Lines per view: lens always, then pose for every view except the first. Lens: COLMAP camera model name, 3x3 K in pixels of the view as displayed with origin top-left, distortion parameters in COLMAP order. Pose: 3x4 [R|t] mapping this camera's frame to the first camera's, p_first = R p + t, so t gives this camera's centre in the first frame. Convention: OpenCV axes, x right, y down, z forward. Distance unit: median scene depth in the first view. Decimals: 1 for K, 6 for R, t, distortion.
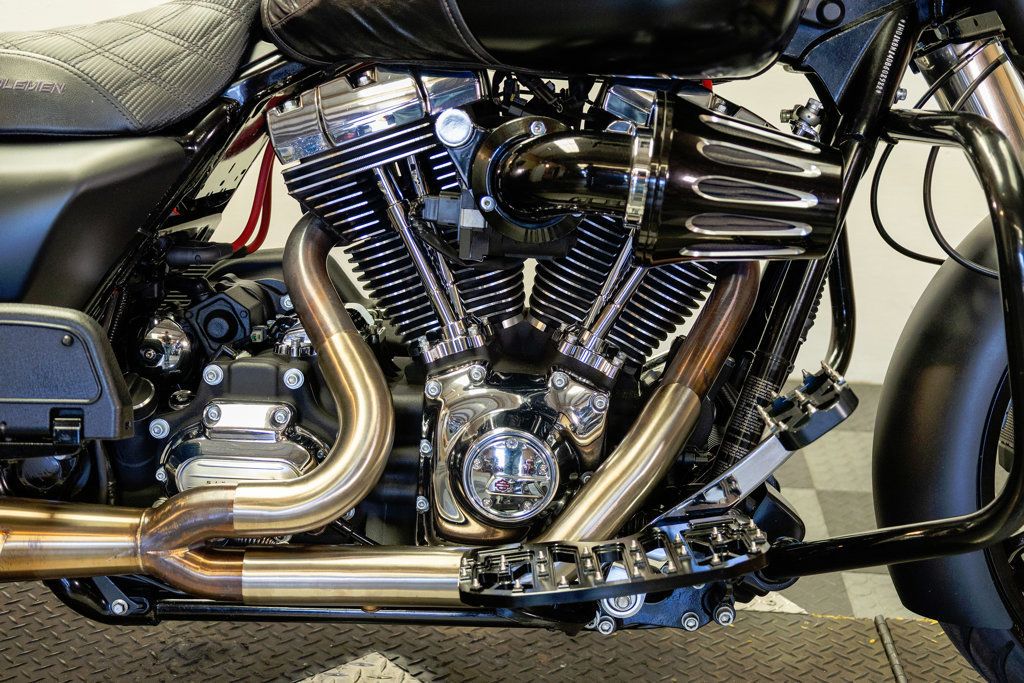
lens RADIAL K [[1494.5, 0, 512.0], [0, 1494.5, 341.5], [0, 0, 1]] dist [-0.014262, 0.070663]
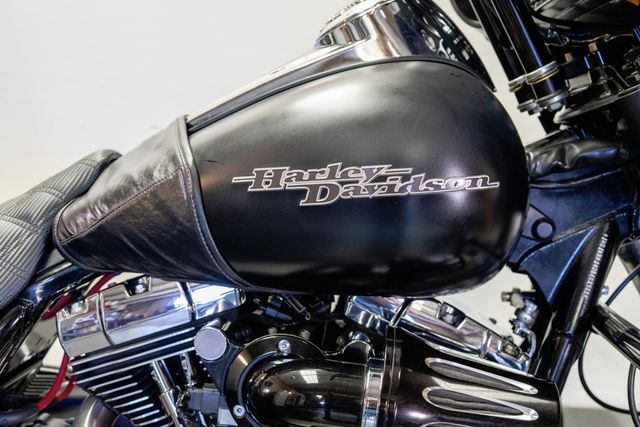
lens RADIAL K [[934.0, 0, 320.0], [0, 934.0, 213.5], [0, 0, 1]] dist [-0.014262, 0.070663]
pose [[0.999718, 0.014936, -0.018472, 0.053351], [-0.016248, 0.997195, -0.073067, -0.183384], [0.017328, 0.073346, 0.997156, 0.278224]]
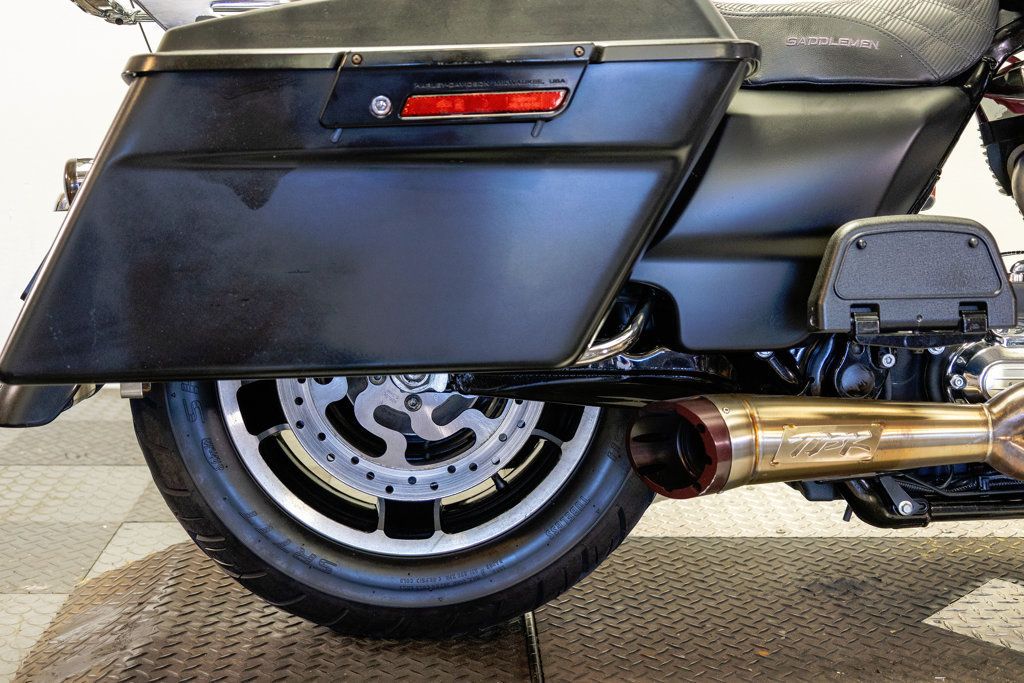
lens RADIAL K [[1494.5, 0, 512.0], [0, 1494.5, 341.5], [0, 0, 1]] dist [-0.014262, 0.070663]
pose [[0.994345, -0.030535, 0.101715, -0.701546], [0.039503, 0.995393, -0.087358, 0.146971], [-0.098579, 0.090882, 0.990971, -0.096702]]
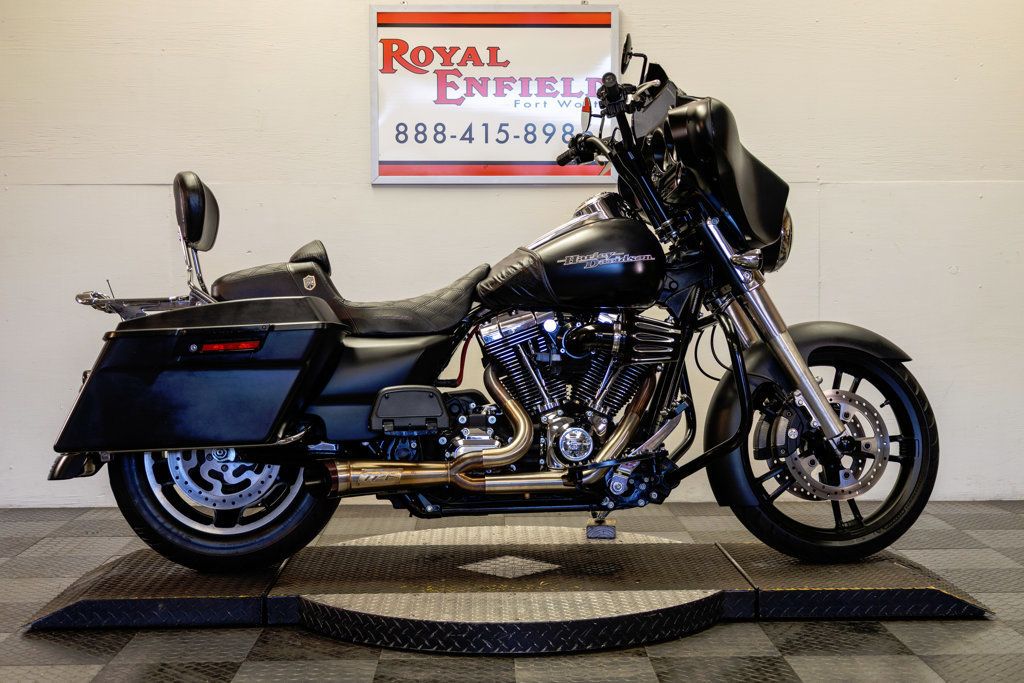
lens RADIAL K [[1446.1, 0, 514.0], [0, 1446.1, 341.2], [0, 0, 1]] dist [-0.014958, 0.050181]
pose [[0.994864, -0.033725, 0.095438, -0.367856], [0.054667, 0.972549, -0.226184, 0.504952], [-0.085190, 0.230240, 0.969398, -1.674869]]
